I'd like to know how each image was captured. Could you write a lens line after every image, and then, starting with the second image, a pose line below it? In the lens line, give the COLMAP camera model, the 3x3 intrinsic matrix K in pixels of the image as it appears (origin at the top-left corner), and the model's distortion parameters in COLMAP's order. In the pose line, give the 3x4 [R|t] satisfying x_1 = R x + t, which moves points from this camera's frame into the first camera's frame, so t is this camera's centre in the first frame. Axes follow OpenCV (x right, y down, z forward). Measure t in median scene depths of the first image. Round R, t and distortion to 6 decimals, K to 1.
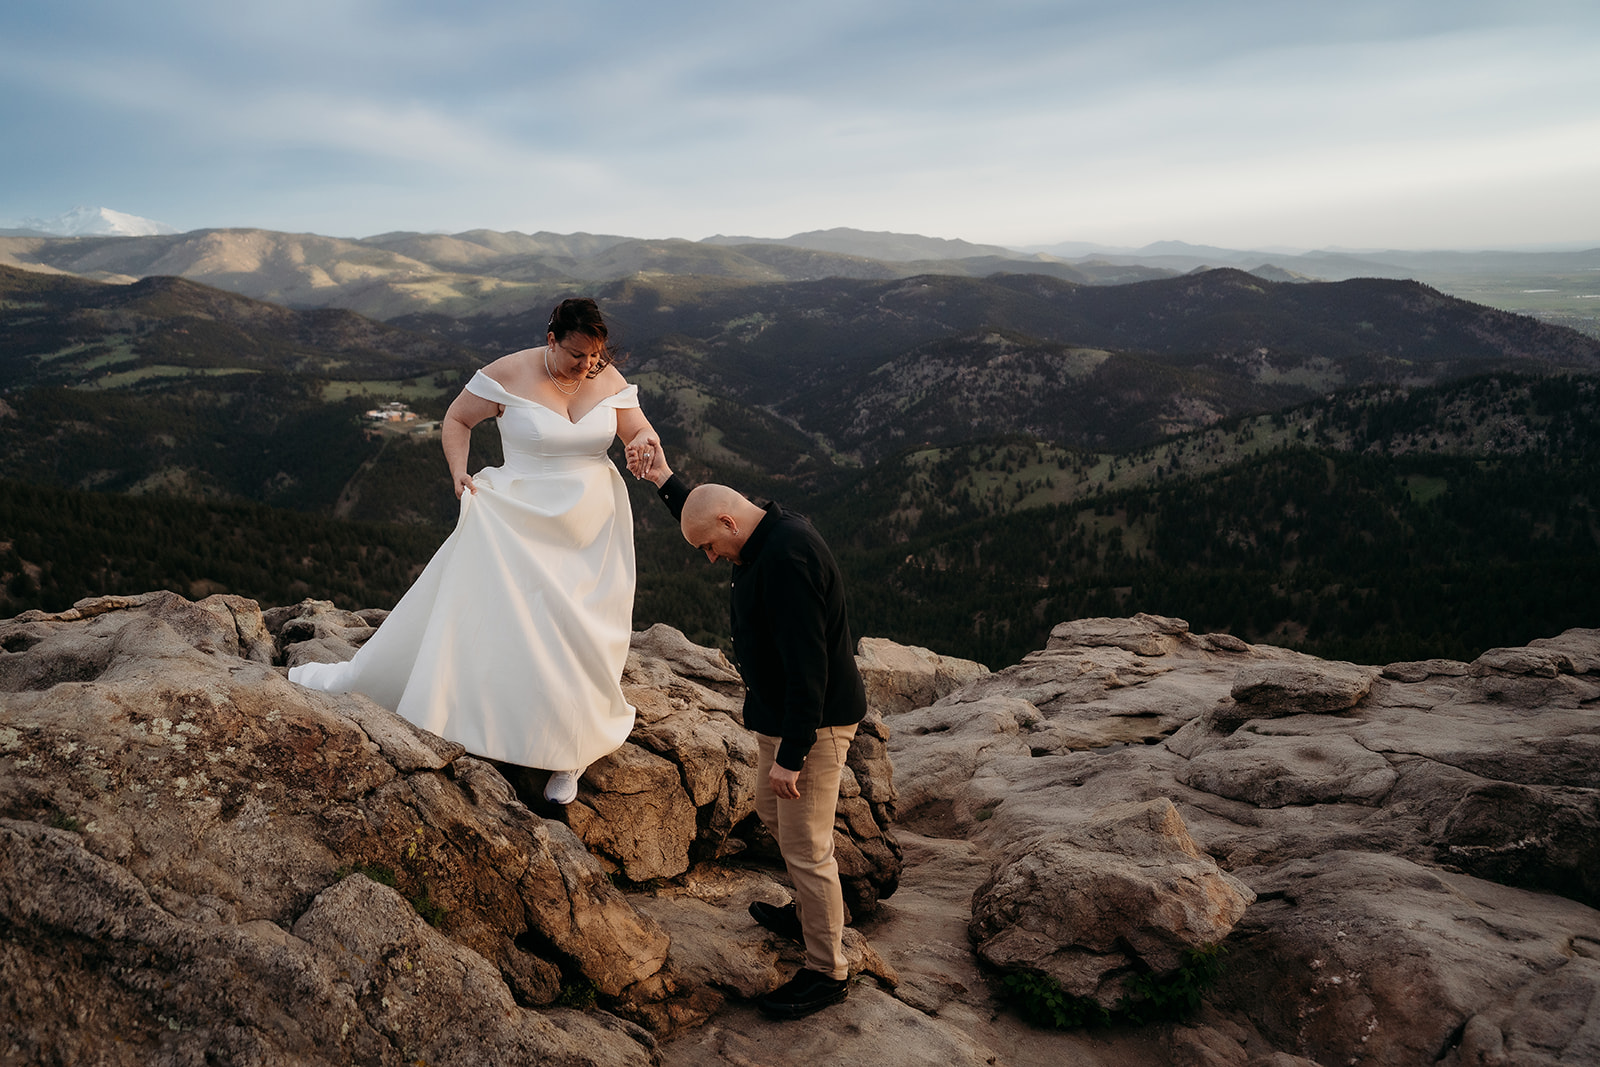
lens RADIAL K [[1232.3, 0, 801.3], [0, 1232.3, 489.7], [0, 0, 1]] dist [-0.005775, 0.029069]
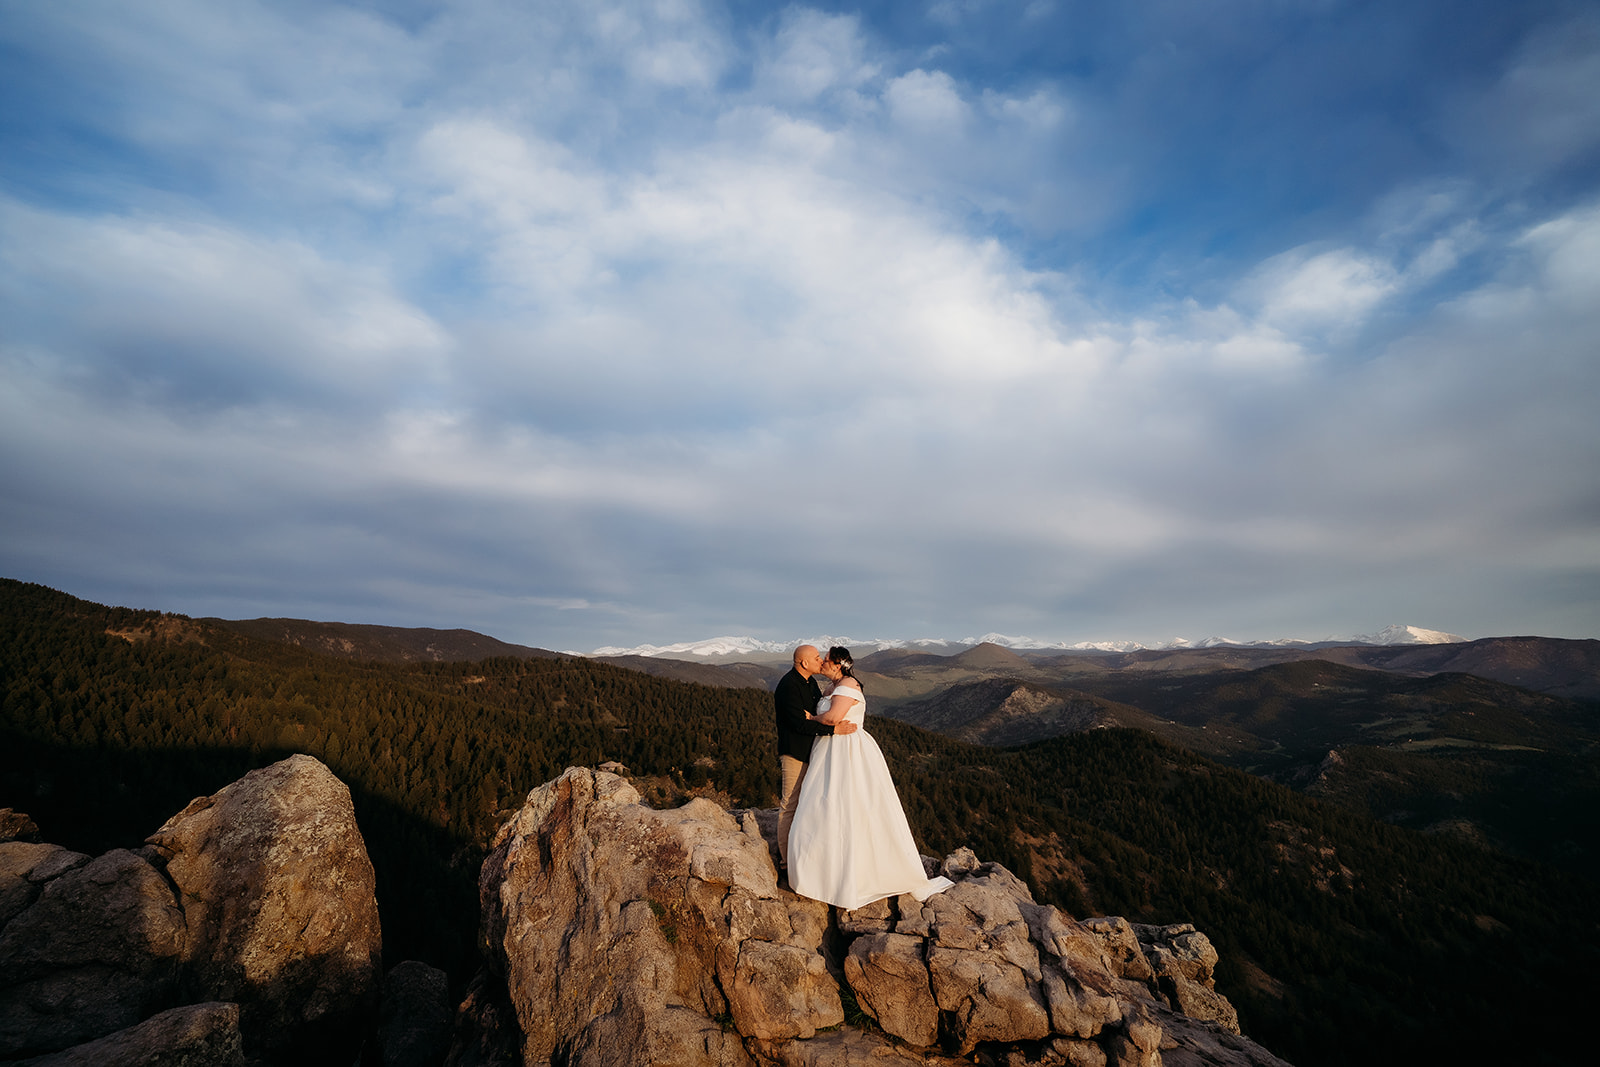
lens RADIAL K [[777.8, 0, 794.8], [0, 777.8, 527.9], [0, 0, 1]] dist [-0.024178, 0.005752]
pose [[0.377428, -0.151765, -0.913518, 0.775561], [-0.174841, 0.957058, -0.231235, -0.066211], [0.909384, 0.246995, 0.334686, 0.317799]]
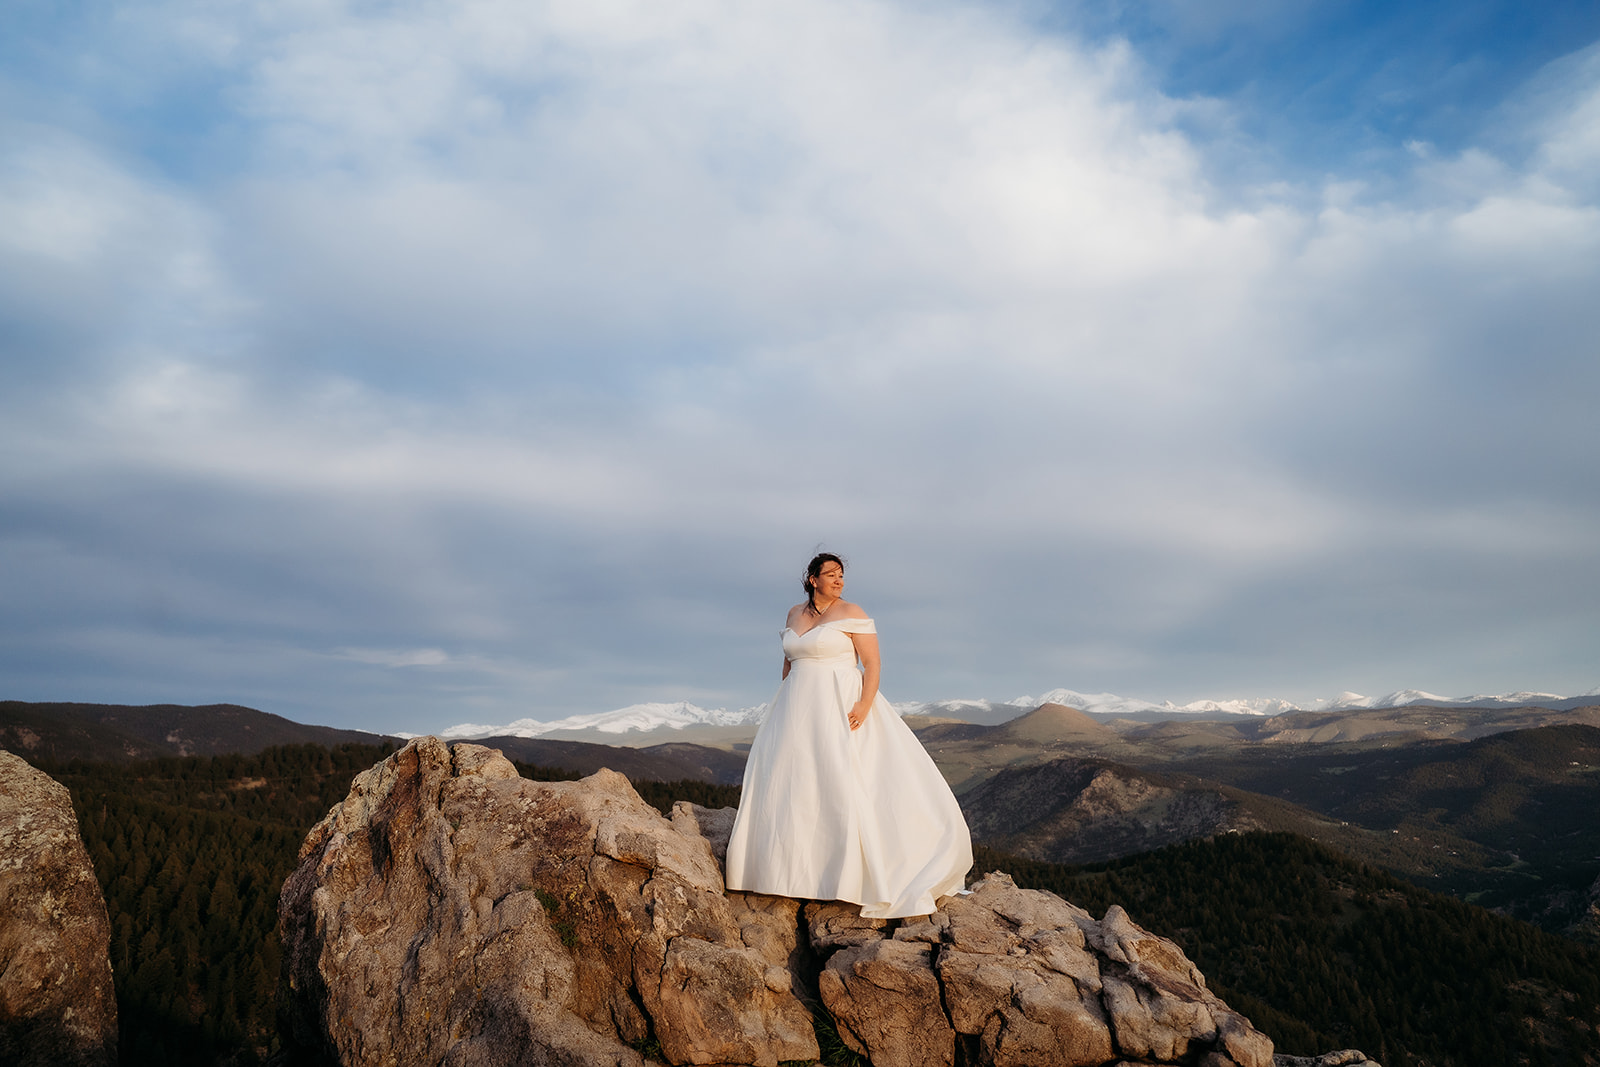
lens RADIAL K [[1195.5, 0, 789.7], [0, 1195.5, 528.0], [0, 0, 1]] dist [0.059491, 0.017743]
pose [[0.401902, -0.164144, -0.900850, 0.832683], [-0.149998, 0.958711, -0.241606, 0.100196], [0.903313, 0.232228, 0.360687, 0.339122]]
